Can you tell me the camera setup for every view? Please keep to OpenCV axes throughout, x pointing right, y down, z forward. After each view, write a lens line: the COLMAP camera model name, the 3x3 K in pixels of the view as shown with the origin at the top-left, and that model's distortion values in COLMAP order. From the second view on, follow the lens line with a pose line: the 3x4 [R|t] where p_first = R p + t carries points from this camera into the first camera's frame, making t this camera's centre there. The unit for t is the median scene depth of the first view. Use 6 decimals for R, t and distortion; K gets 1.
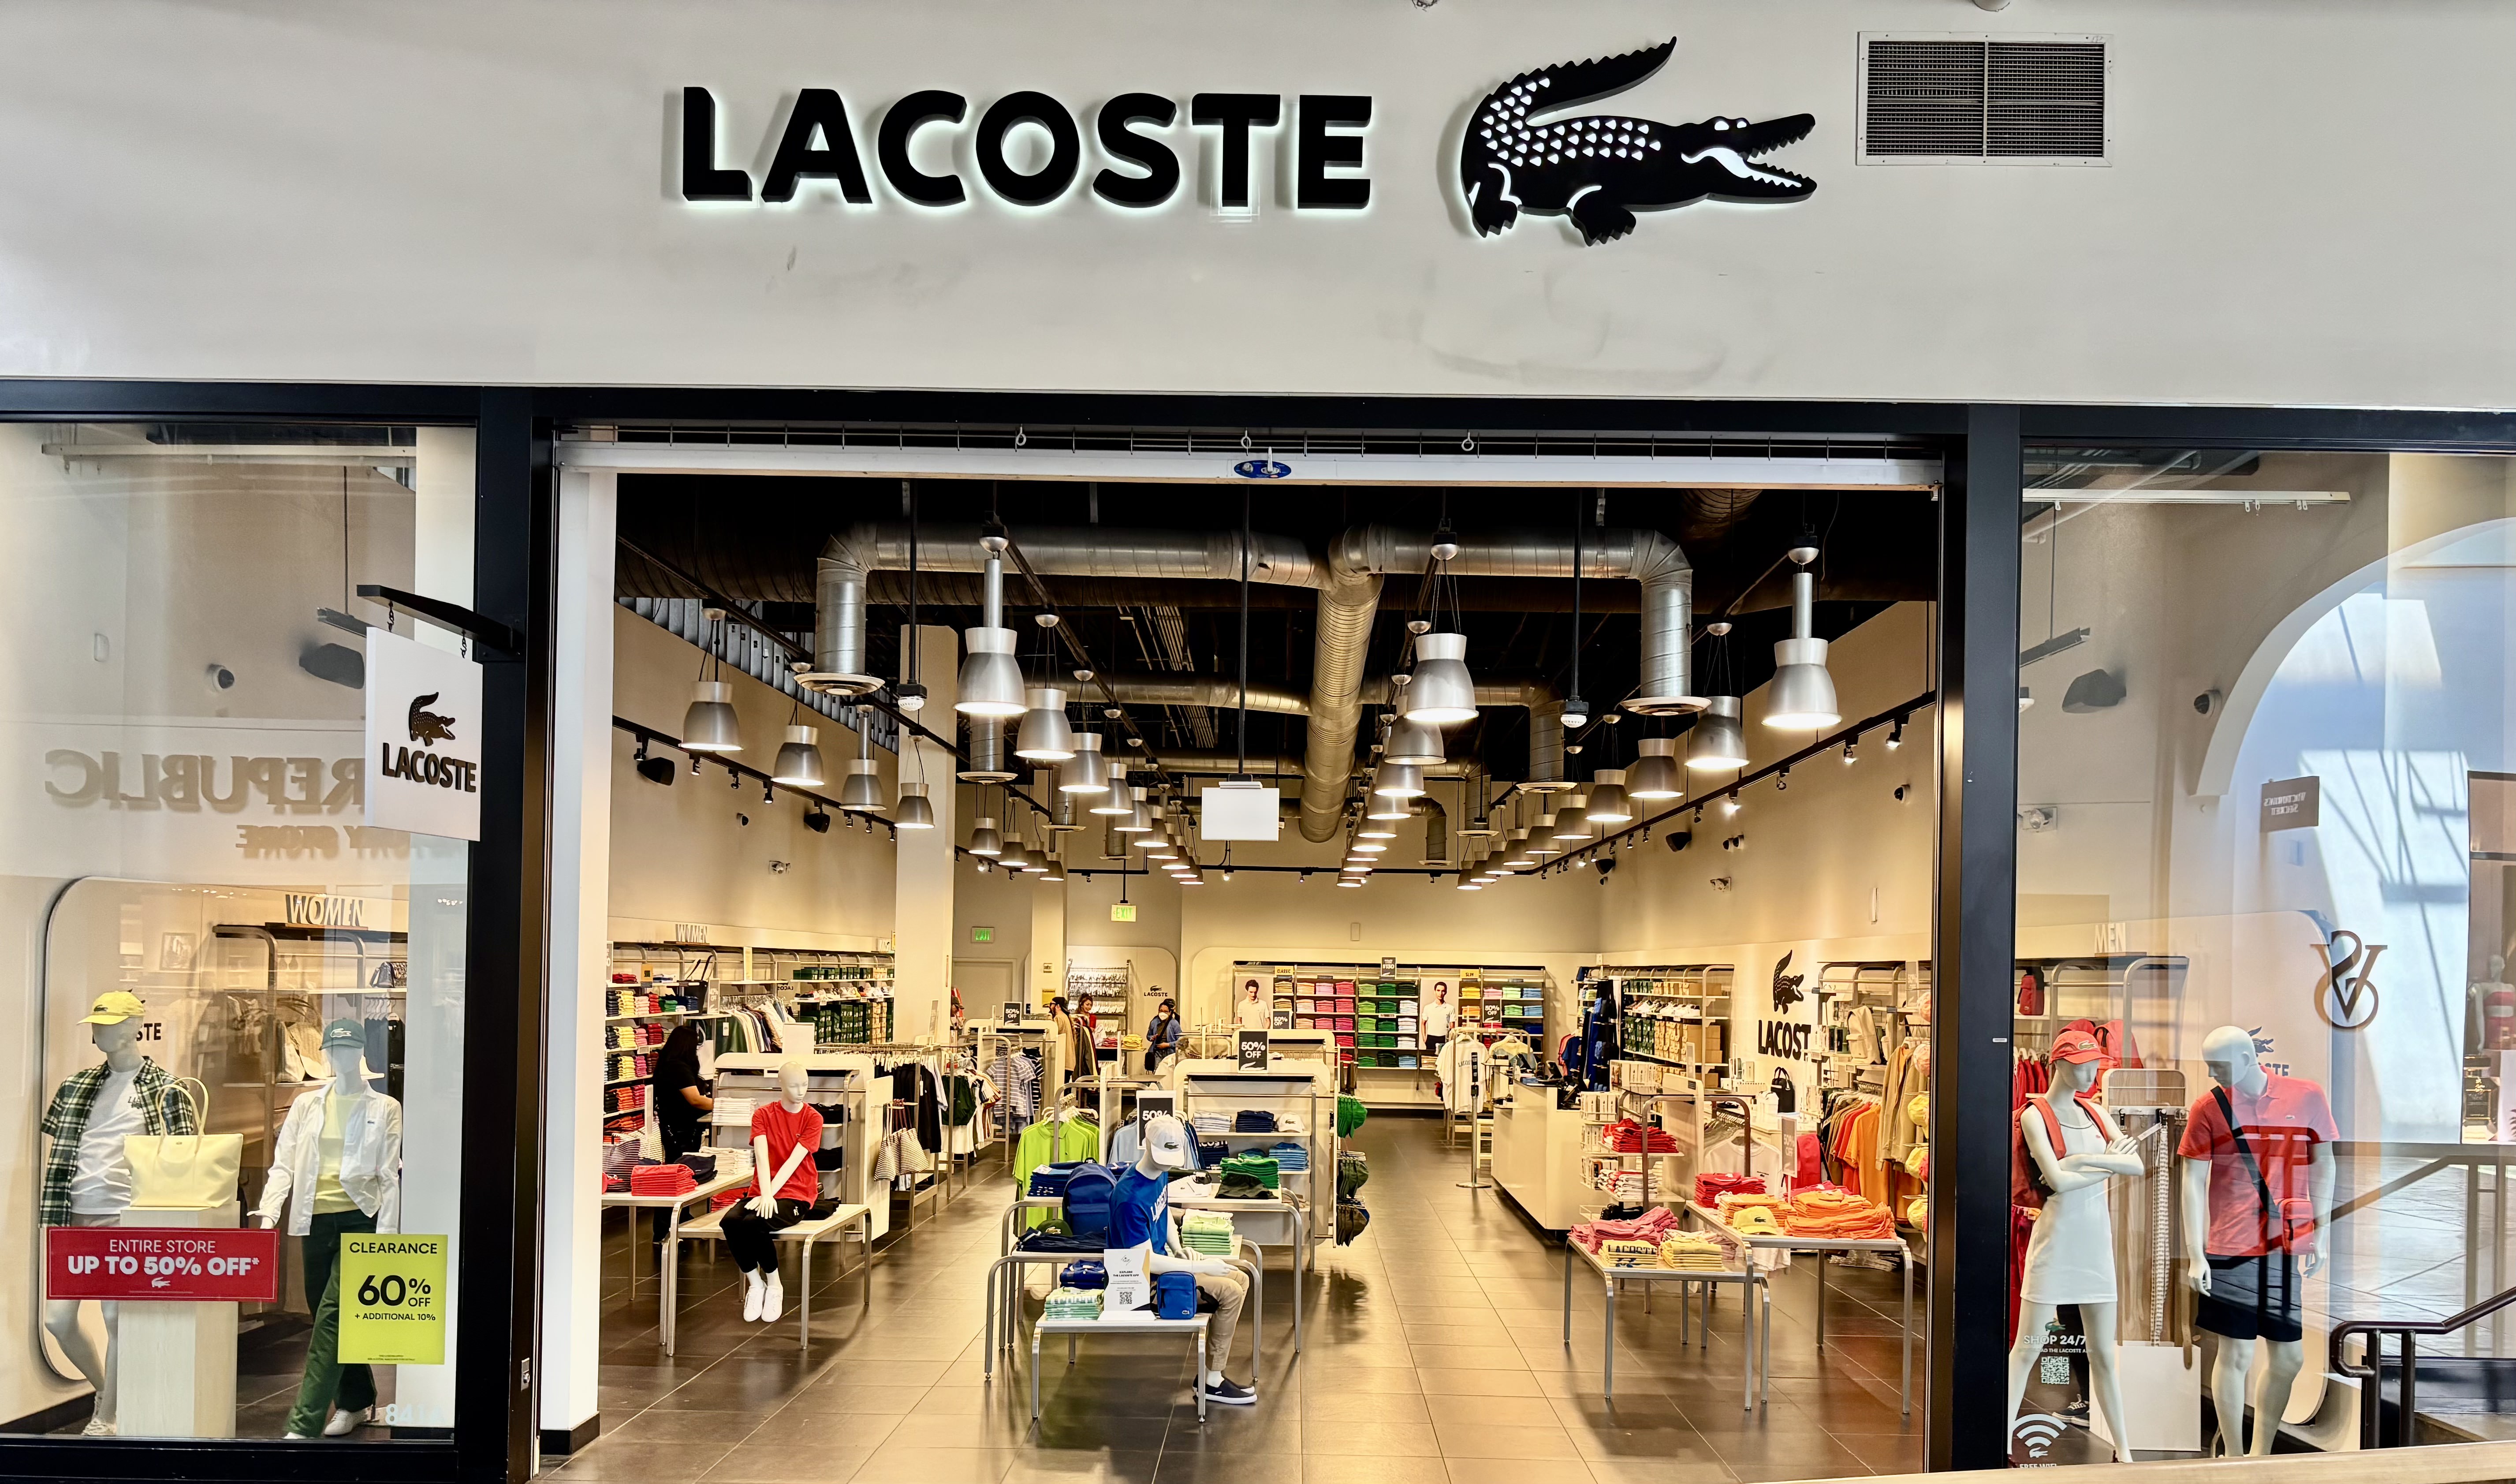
lens RADIAL K [[2871.3, 0, 1258.0], [0, 2871.3, 742.0], [0, 0, 1]] dist [0.205302, -0.006398]
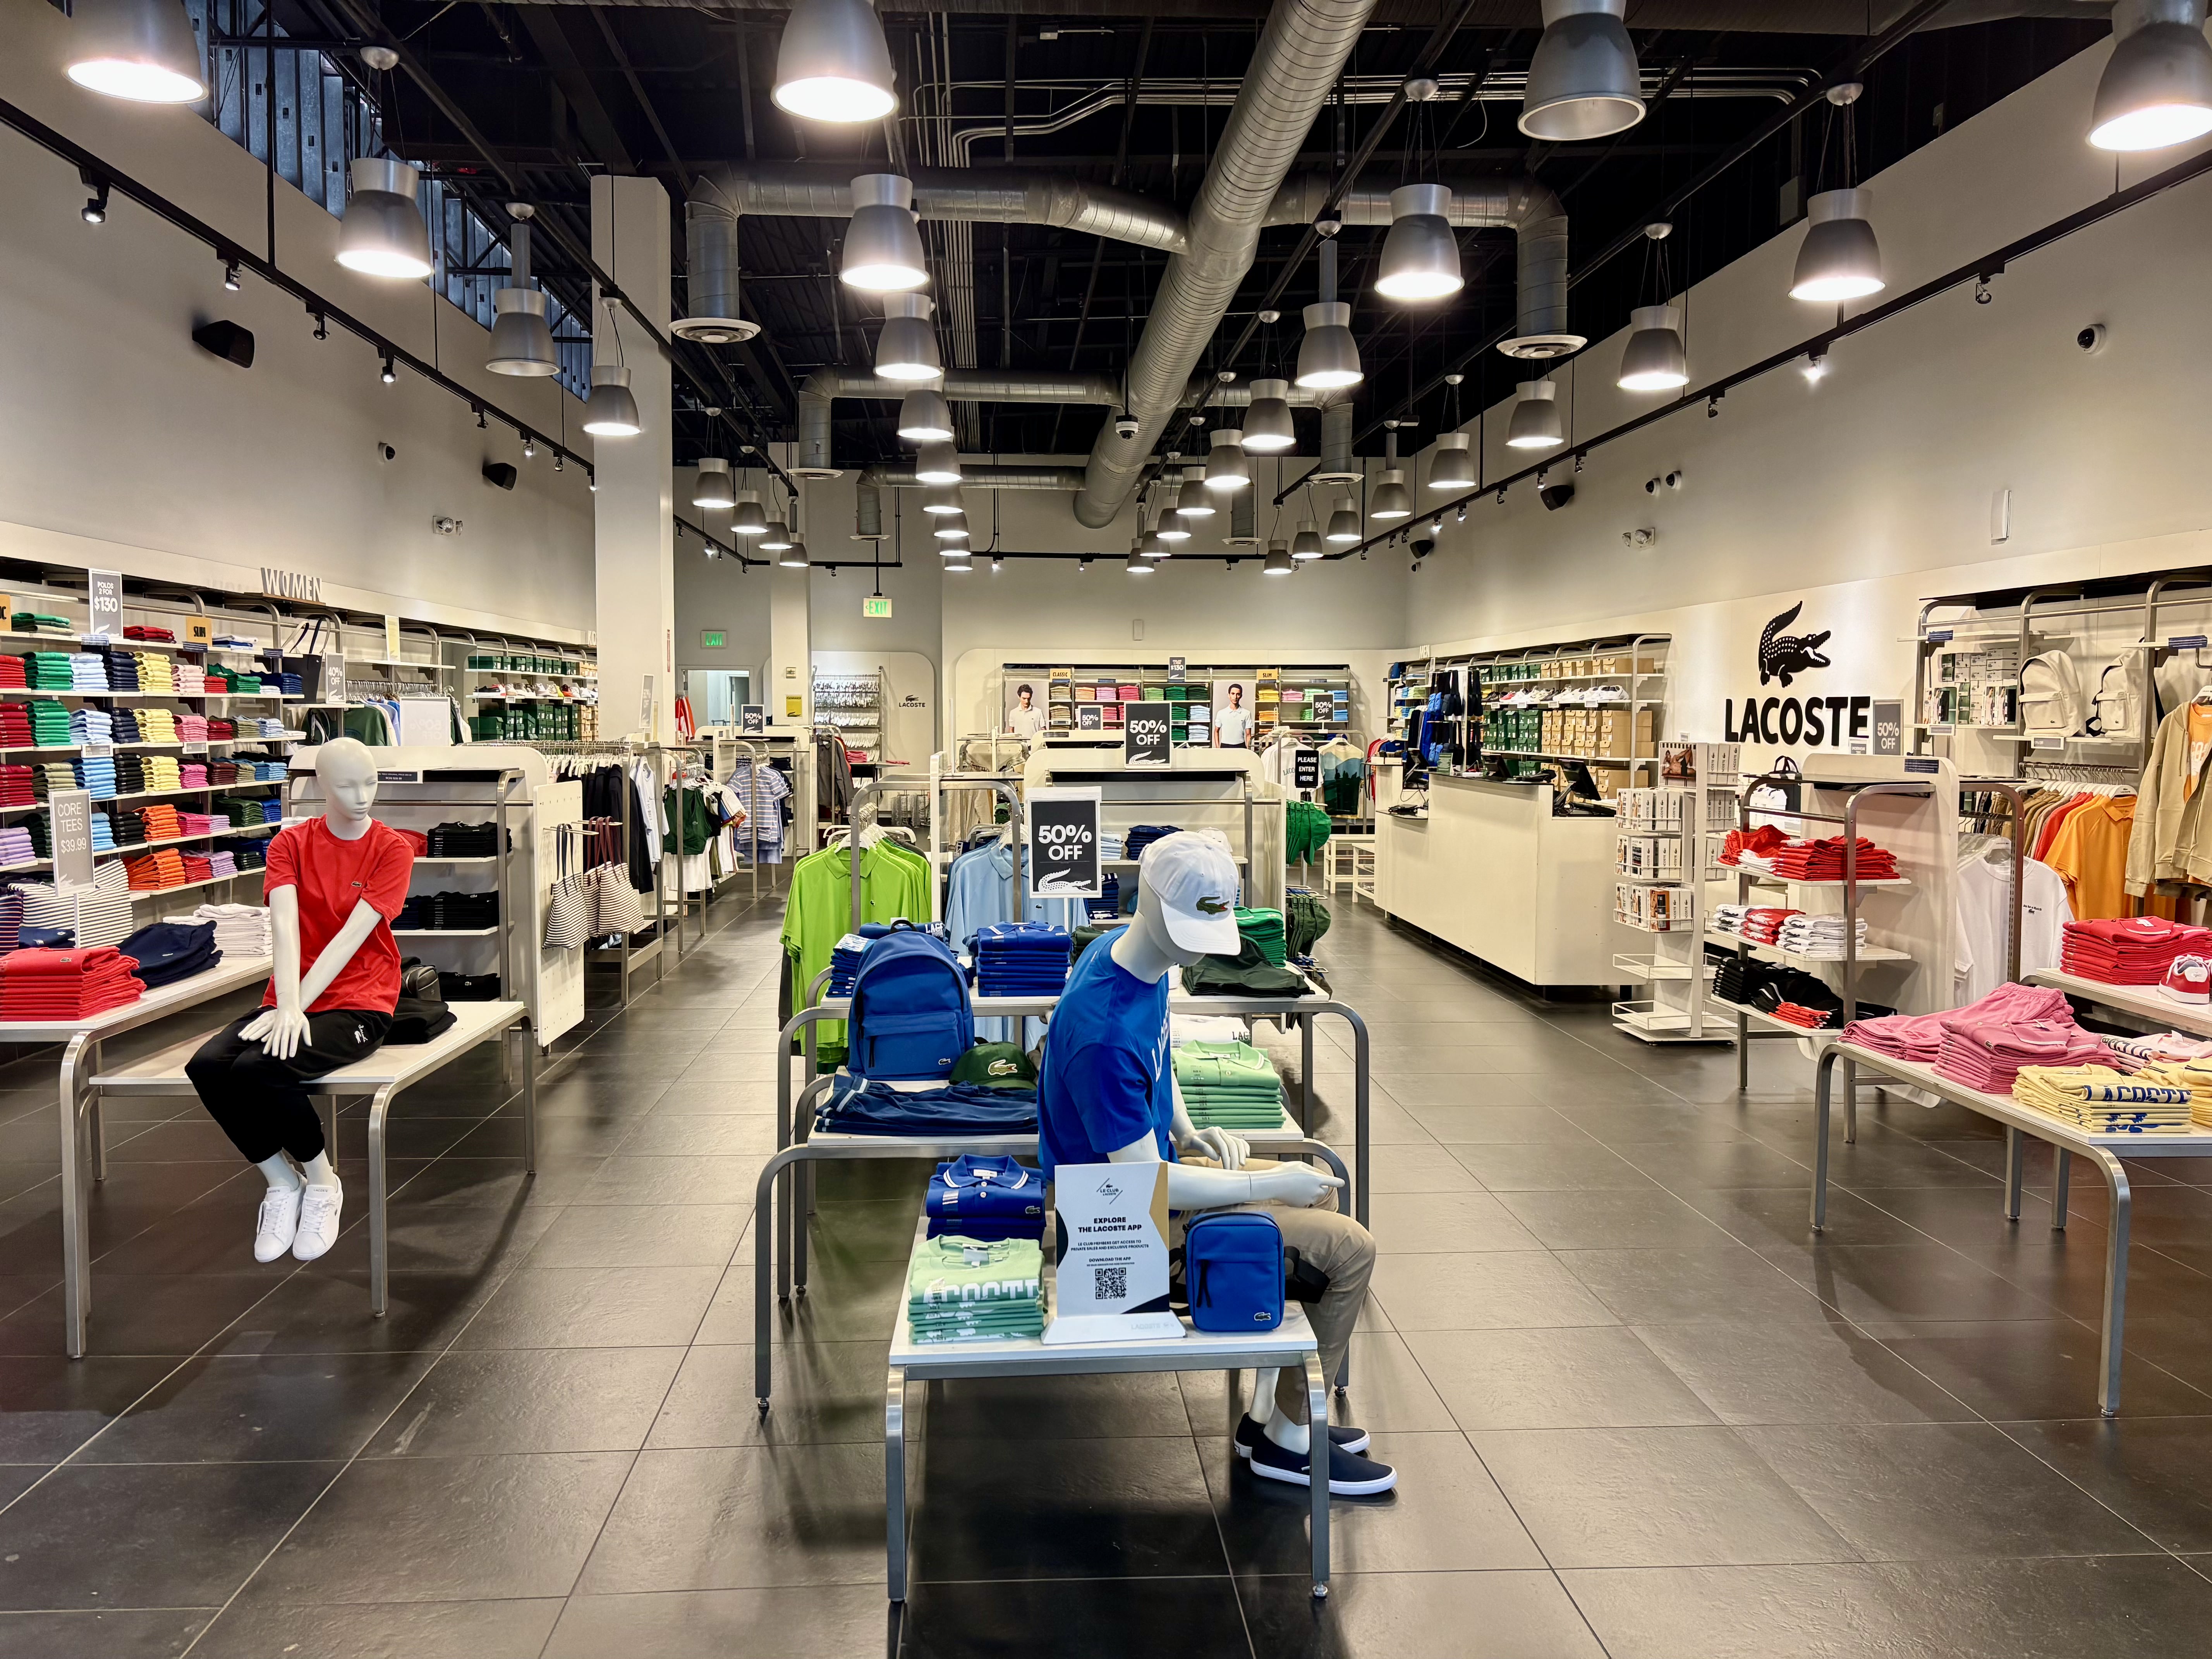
lens RADIAL K [[2586.4, 0, 1106.0], [0, 2586.4, 829.5], [0, 0, 1]] dist [-0.011825, -0.044185]
pose [[0.998364, -0.018561, 0.054089, -0.034642], [0.011619, 0.991970, 0.125939, 0.045902], [-0.055992, -0.125105, 0.990562, 0.352298]]
